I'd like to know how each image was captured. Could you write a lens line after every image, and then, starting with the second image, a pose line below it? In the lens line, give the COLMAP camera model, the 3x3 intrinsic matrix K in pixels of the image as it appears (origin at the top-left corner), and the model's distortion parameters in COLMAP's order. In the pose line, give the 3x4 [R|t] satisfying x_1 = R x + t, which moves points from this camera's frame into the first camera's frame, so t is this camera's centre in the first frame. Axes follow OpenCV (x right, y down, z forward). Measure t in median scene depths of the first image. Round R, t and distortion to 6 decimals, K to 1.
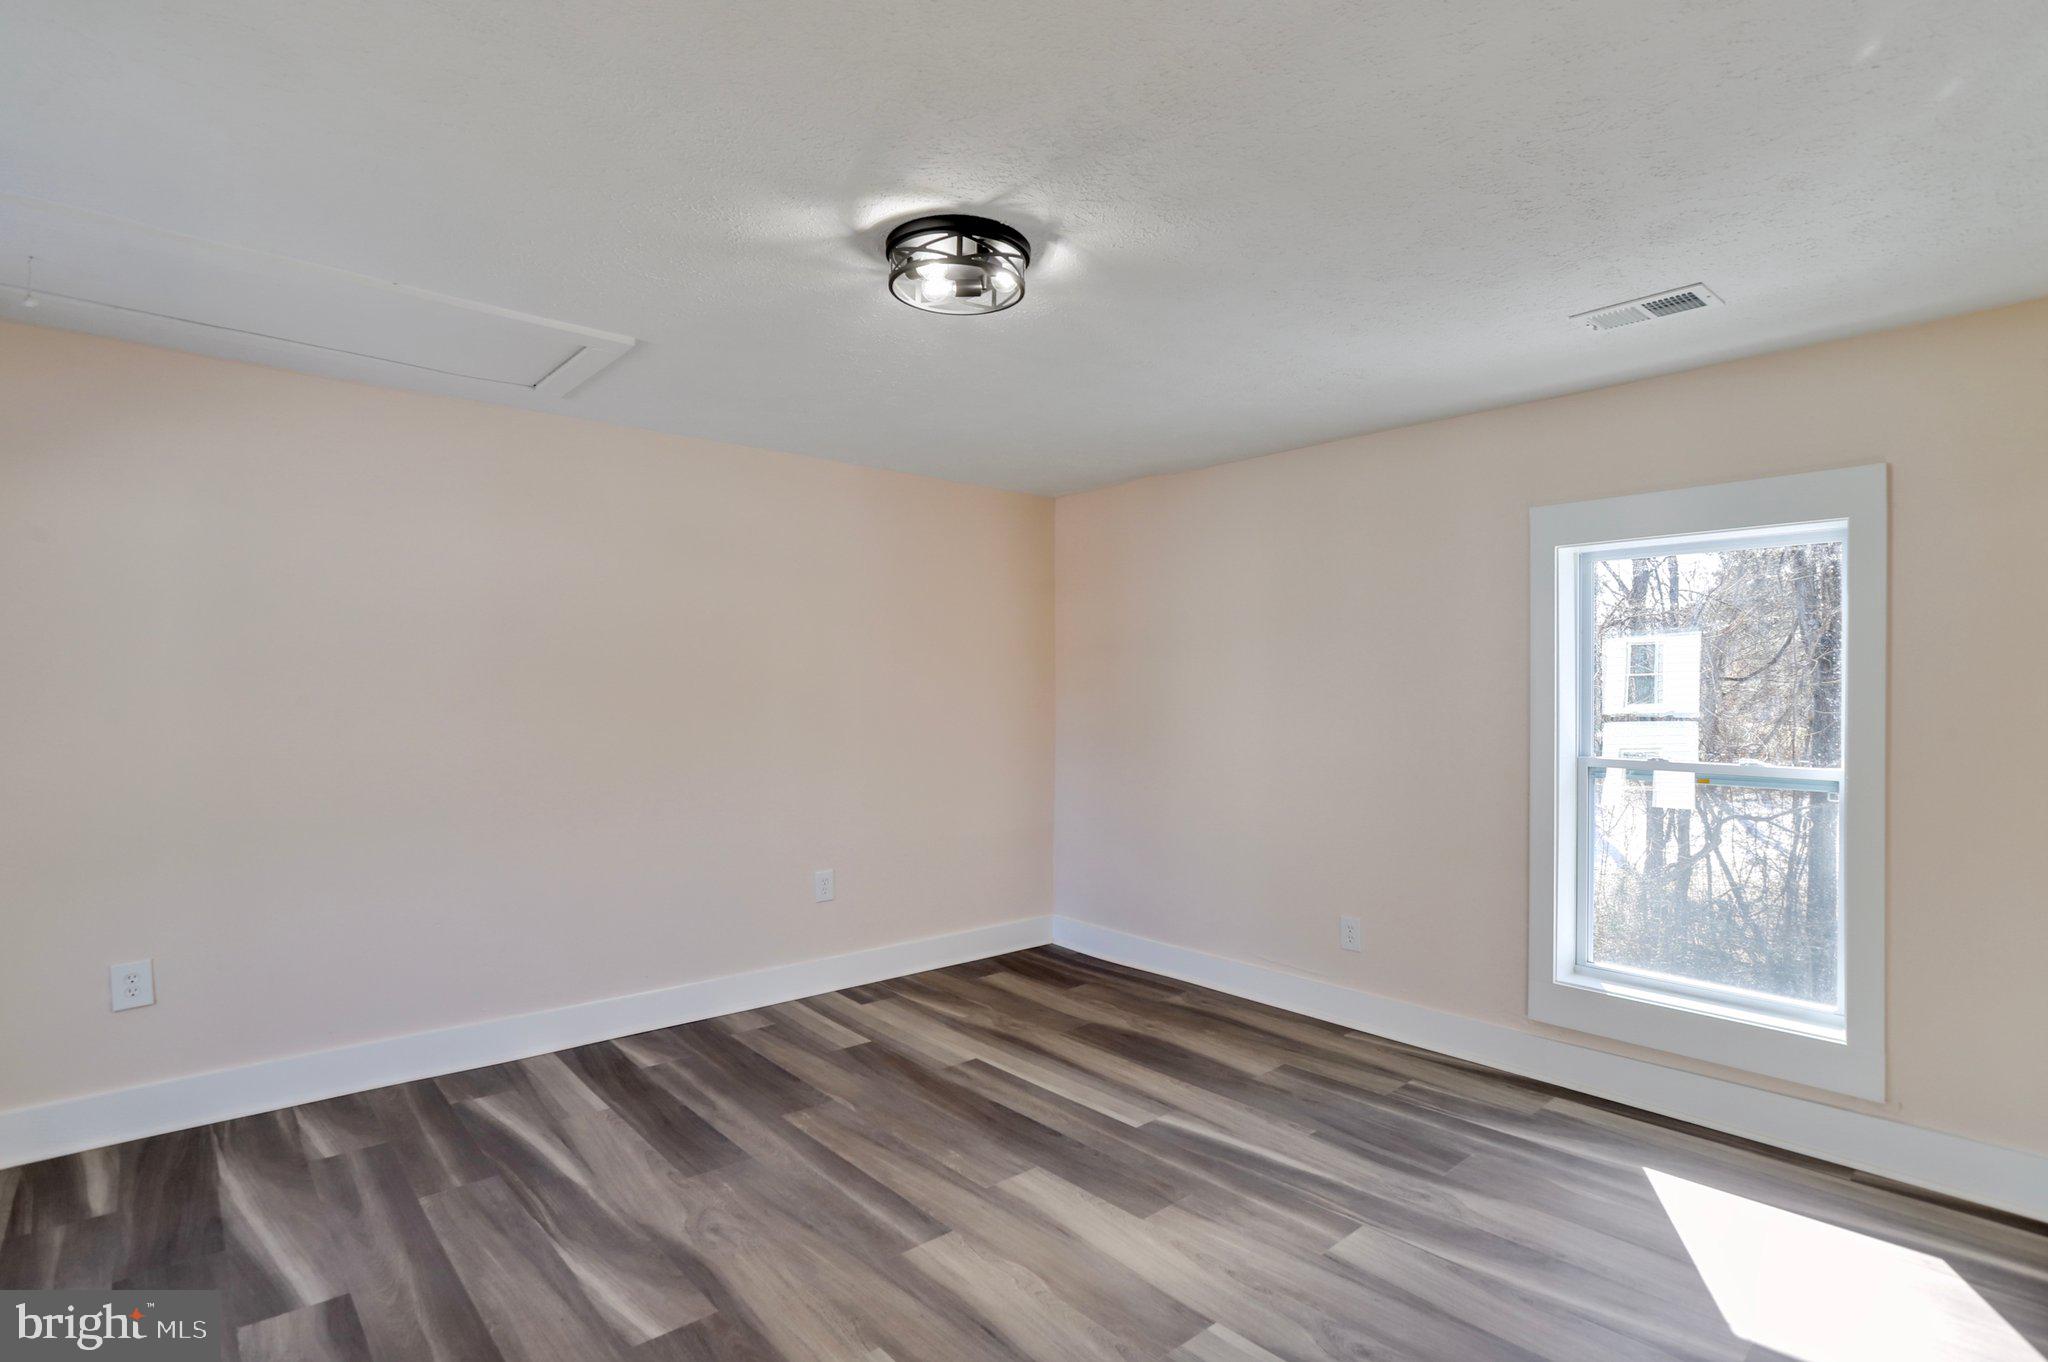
lens RADIAL K [[1014.3, 0, 1021.6], [0, 1014.3, 705.0], [0, 0, 1]] dist [-0.047752, 0.029421]
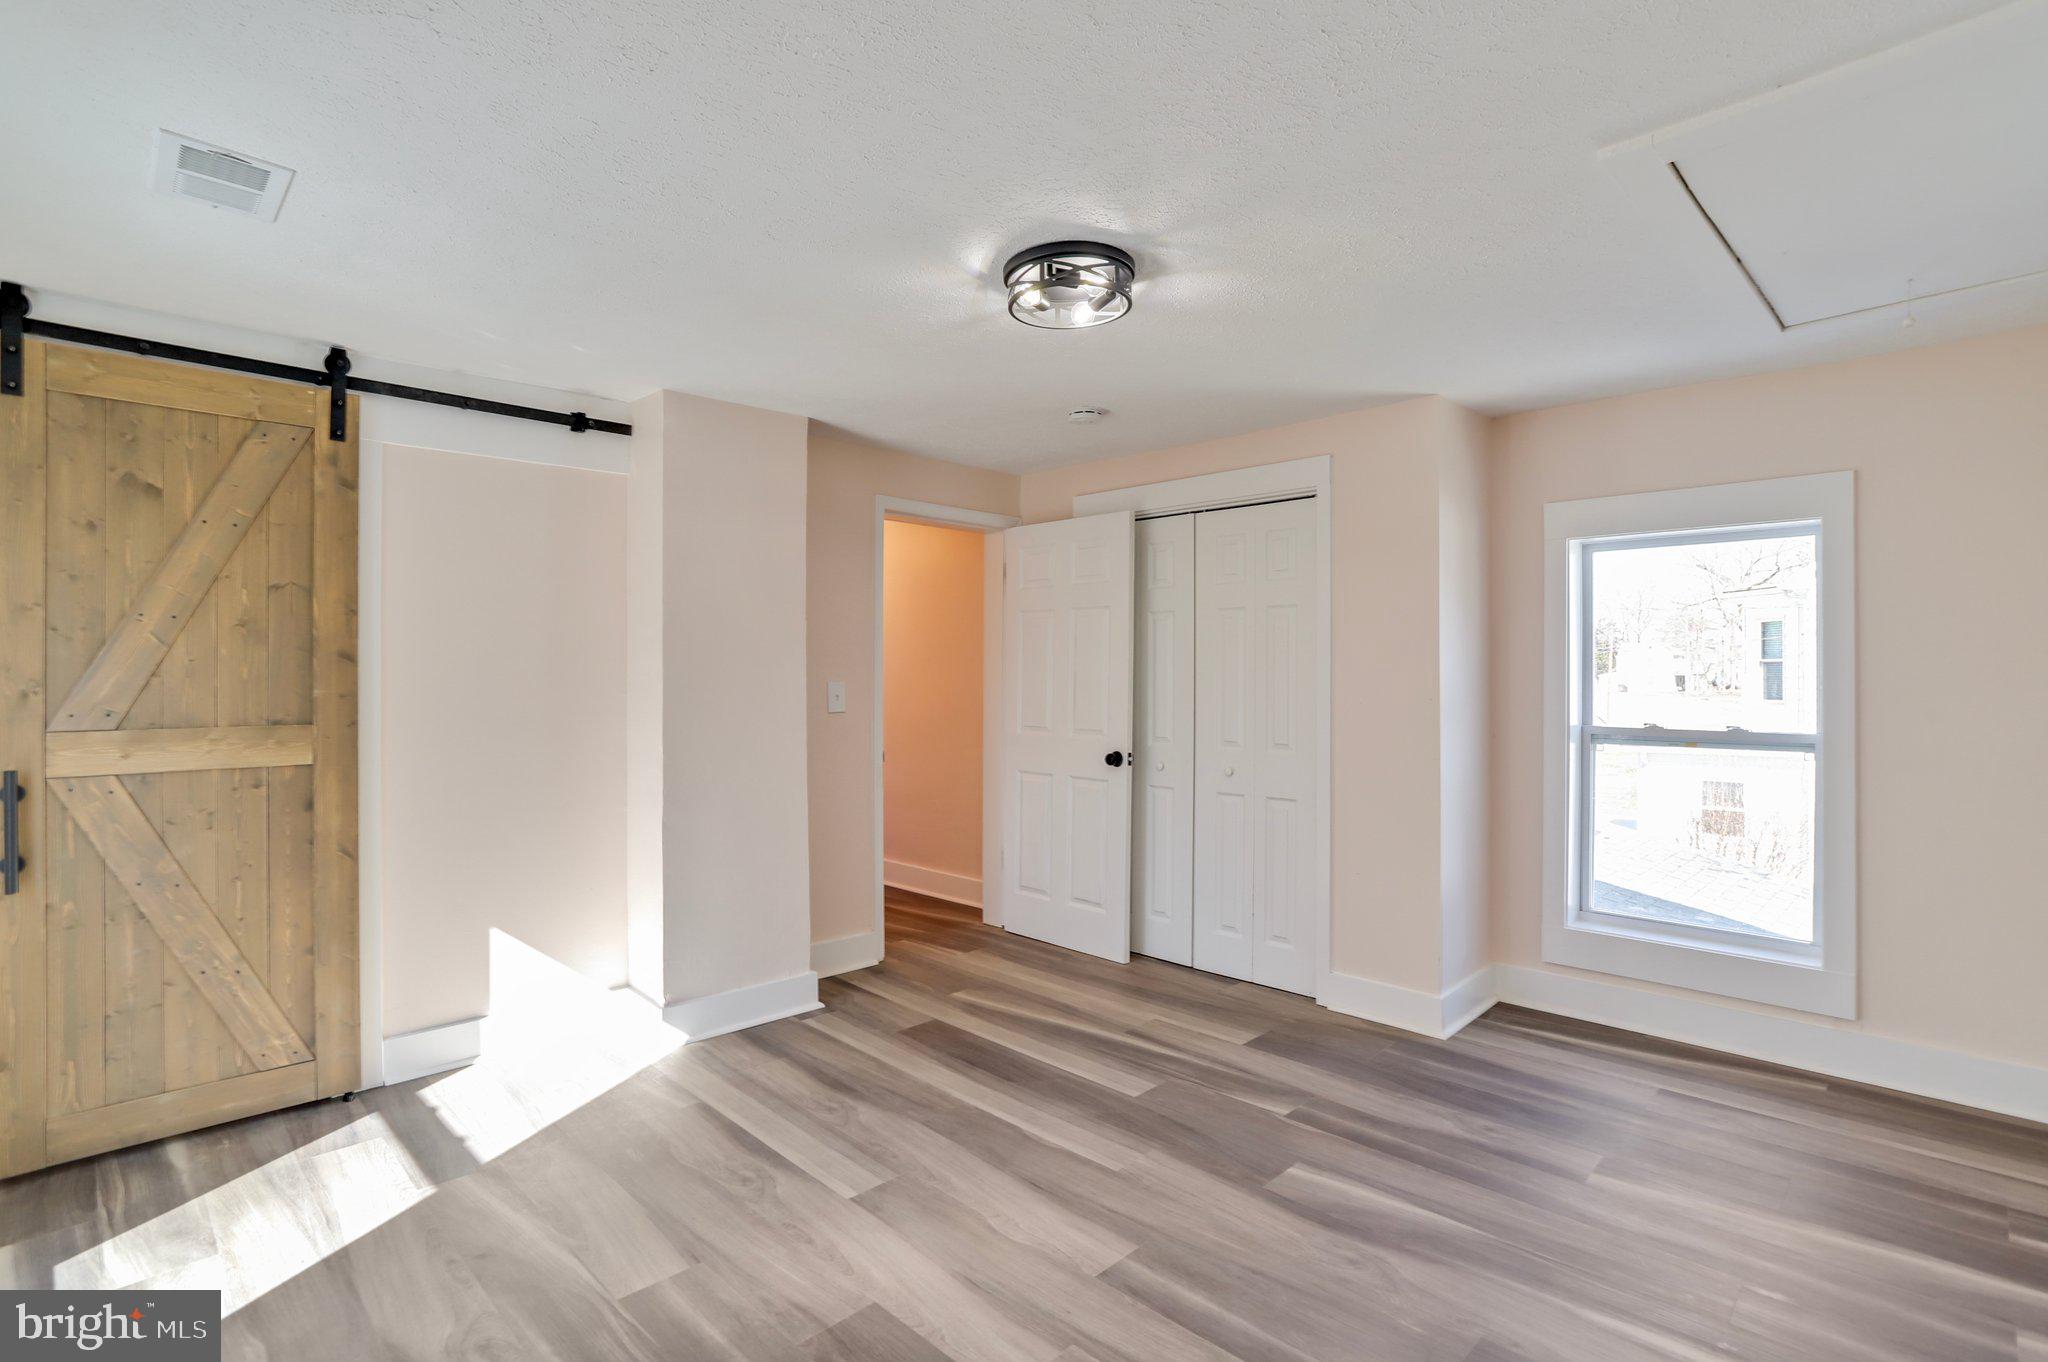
lens RADIAL K [[1014.3, 0, 1021.6], [0, 1014.3, 705.0], [0, 0, 1]] dist [-0.047752, 0.029421]
pose [[-0.998322, 0.002235, -0.057863, 0.050288], [-0.000263, 0.999069, 0.043130, -0.023568], [0.057906, 0.043073, -0.997392, 1.989045]]
